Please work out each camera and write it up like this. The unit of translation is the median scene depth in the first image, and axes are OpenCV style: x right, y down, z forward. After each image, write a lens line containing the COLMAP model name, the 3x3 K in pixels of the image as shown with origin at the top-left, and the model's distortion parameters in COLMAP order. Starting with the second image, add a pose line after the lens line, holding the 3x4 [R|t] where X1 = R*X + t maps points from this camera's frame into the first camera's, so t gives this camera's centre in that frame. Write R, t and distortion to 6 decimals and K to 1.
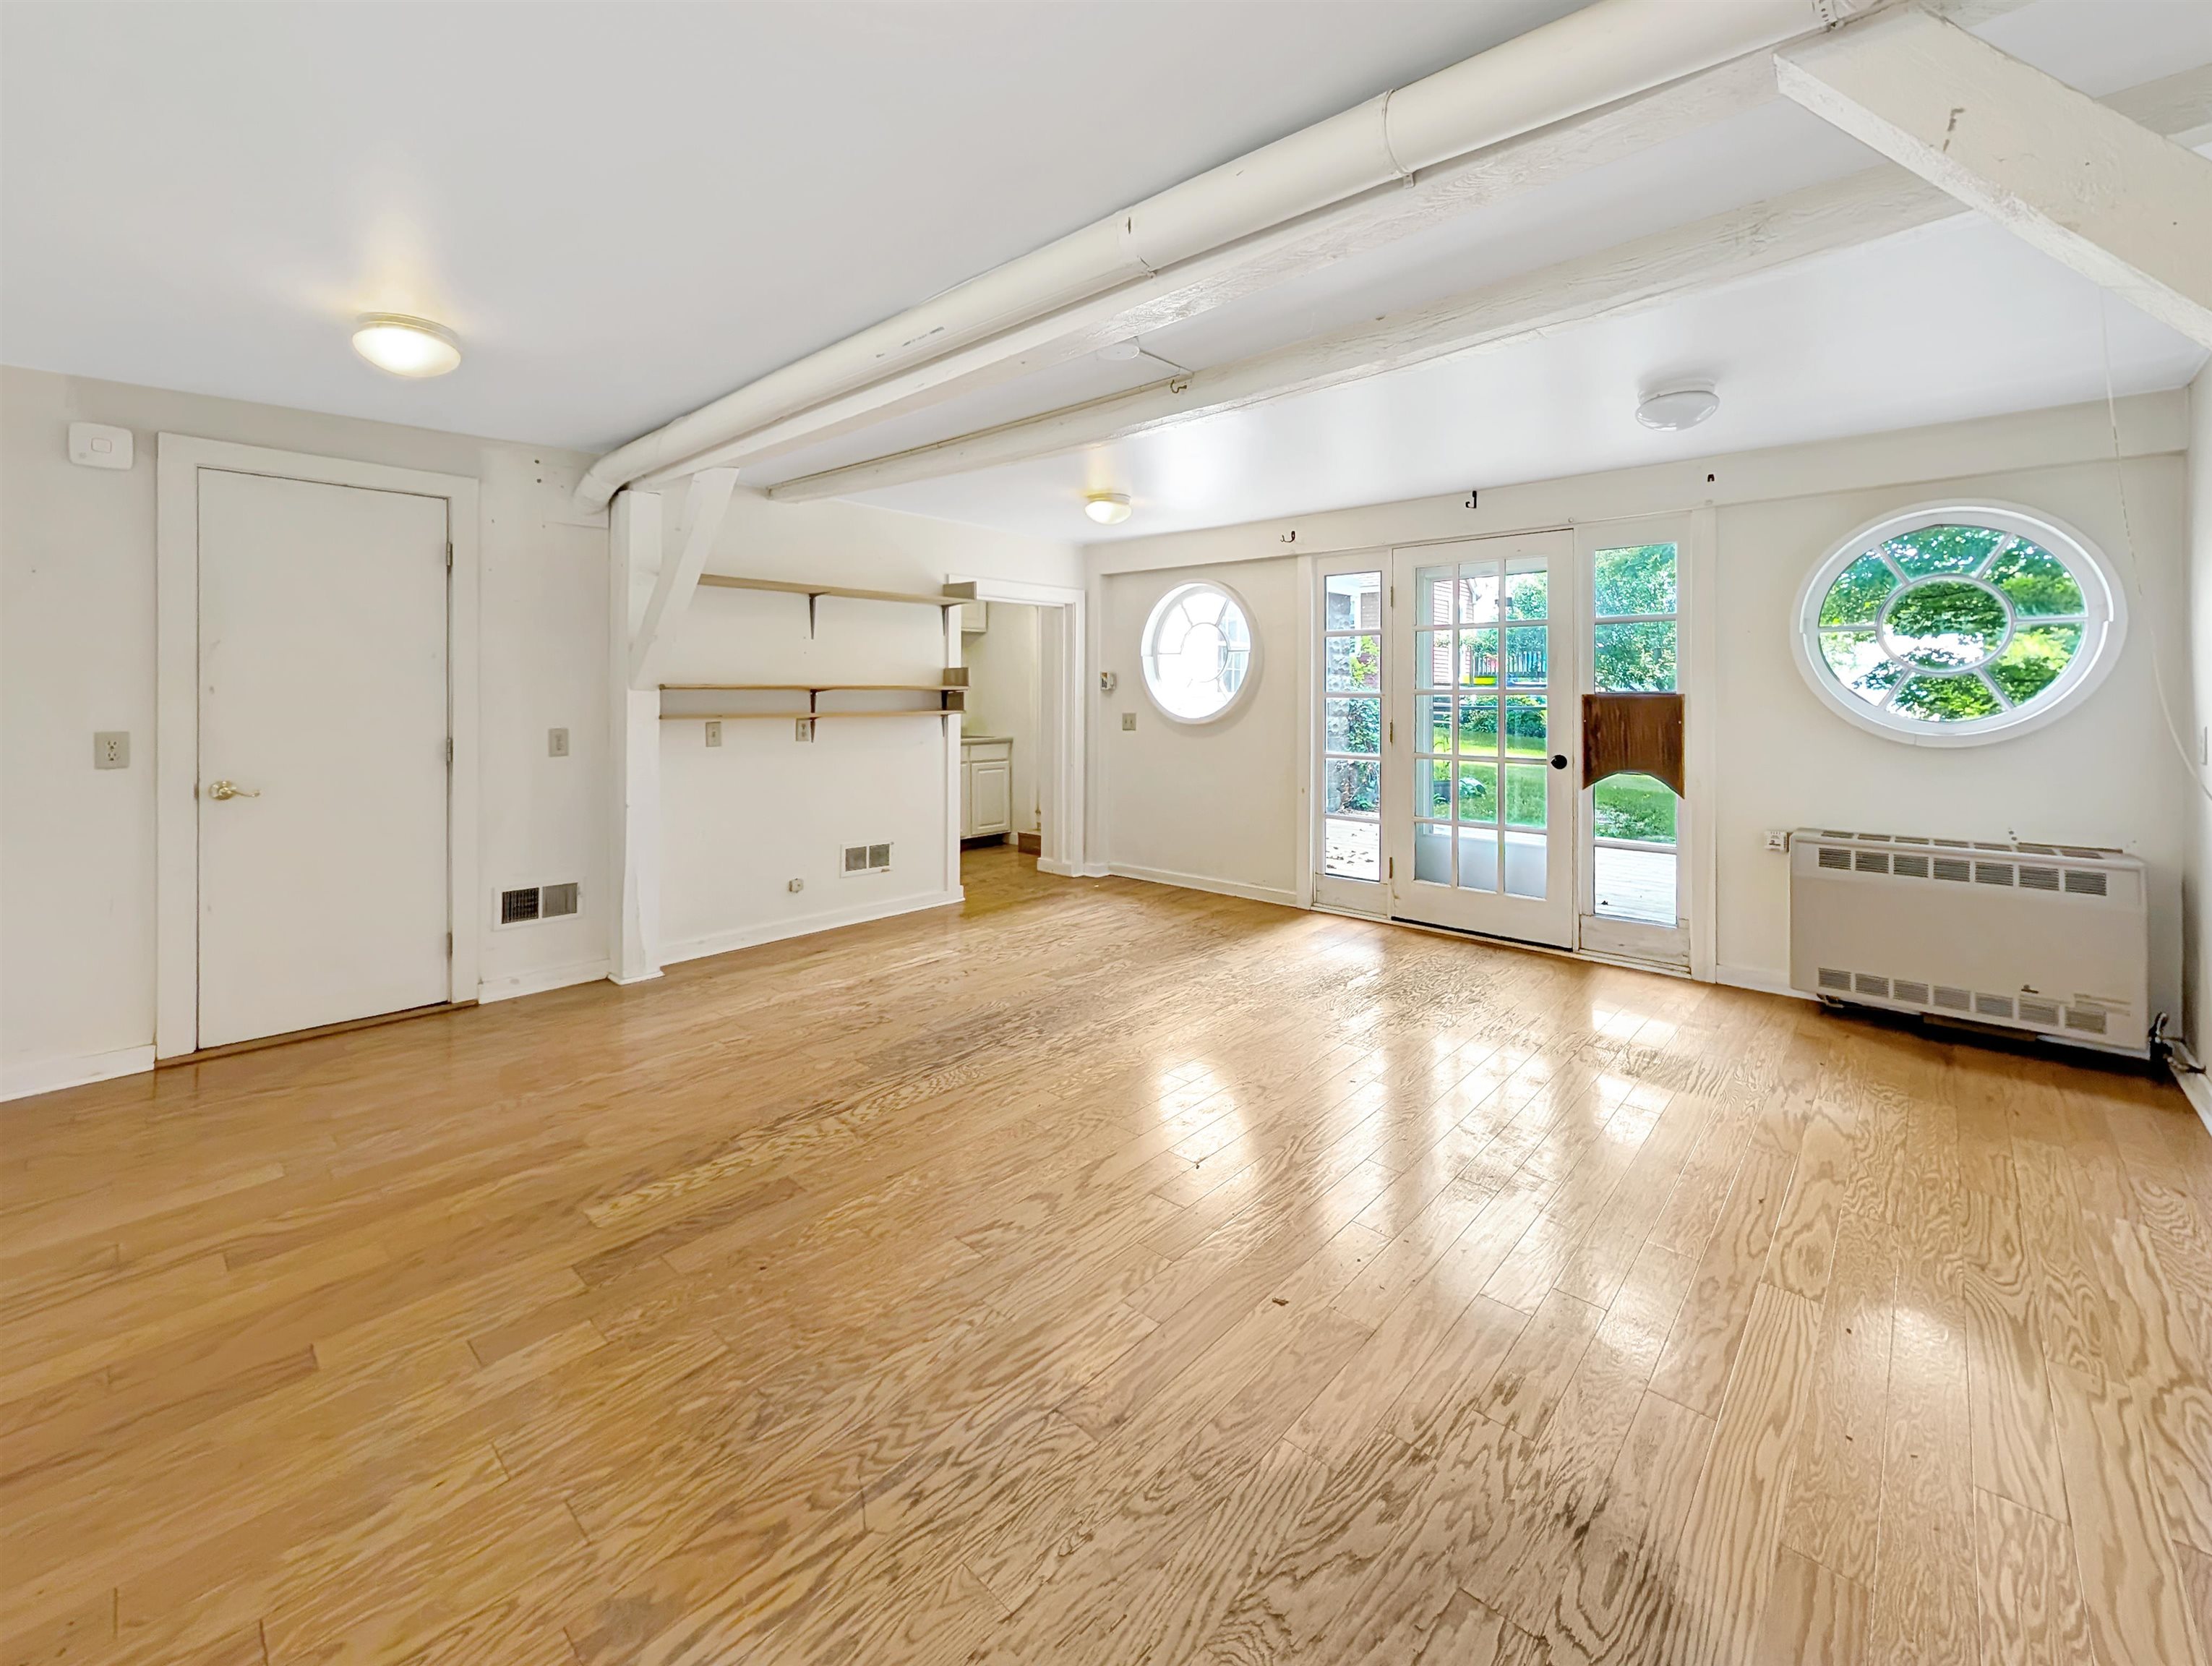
lens RADIAL K [[897.8, 0, 1105.2], [0, 897.8, 819.0], [0, 0, 1]] dist [0.004899, 0.000159]
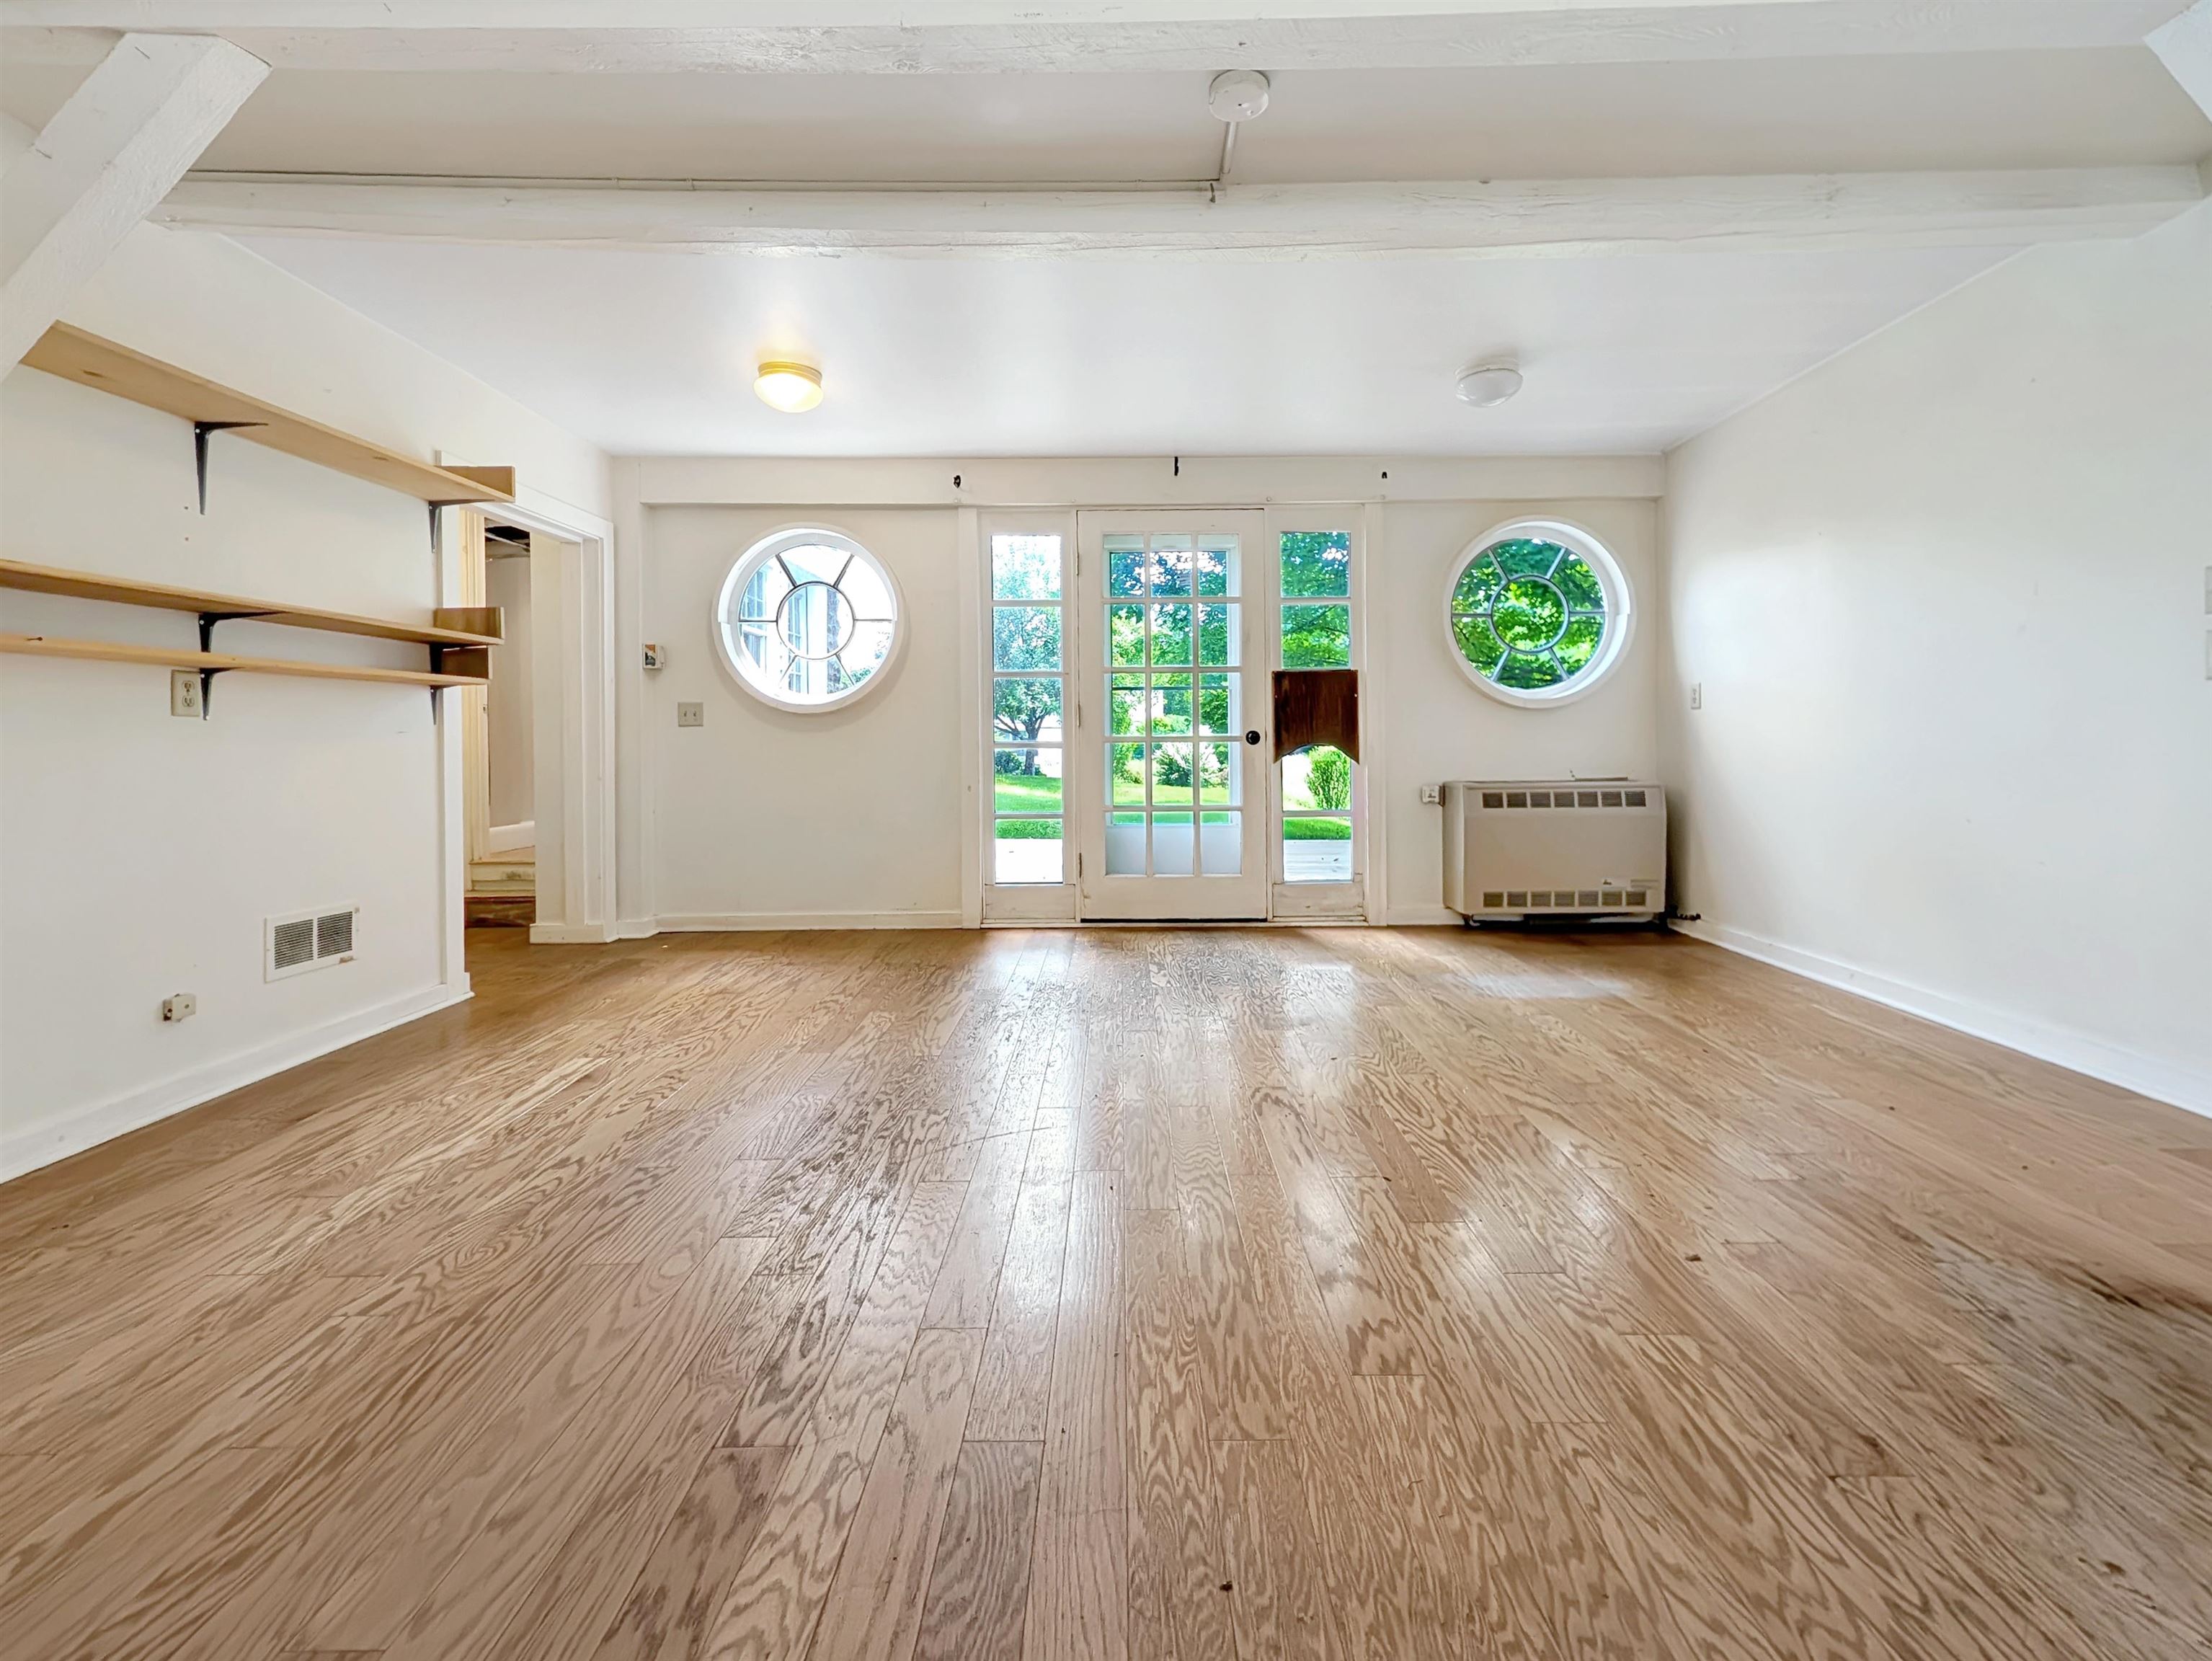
lens RADIAL K [[963.3, 0, 1111.7], [0, 963.3, 847.9], [0, 0, 1]] dist [0.002227, 0.000095]
pose [[0.743784, -0.078524, 0.663792, -0.454445], [0.098046, 0.995151, 0.007861, 0.048178], [-0.661190, 0.059235, 0.747876, 0.372347]]
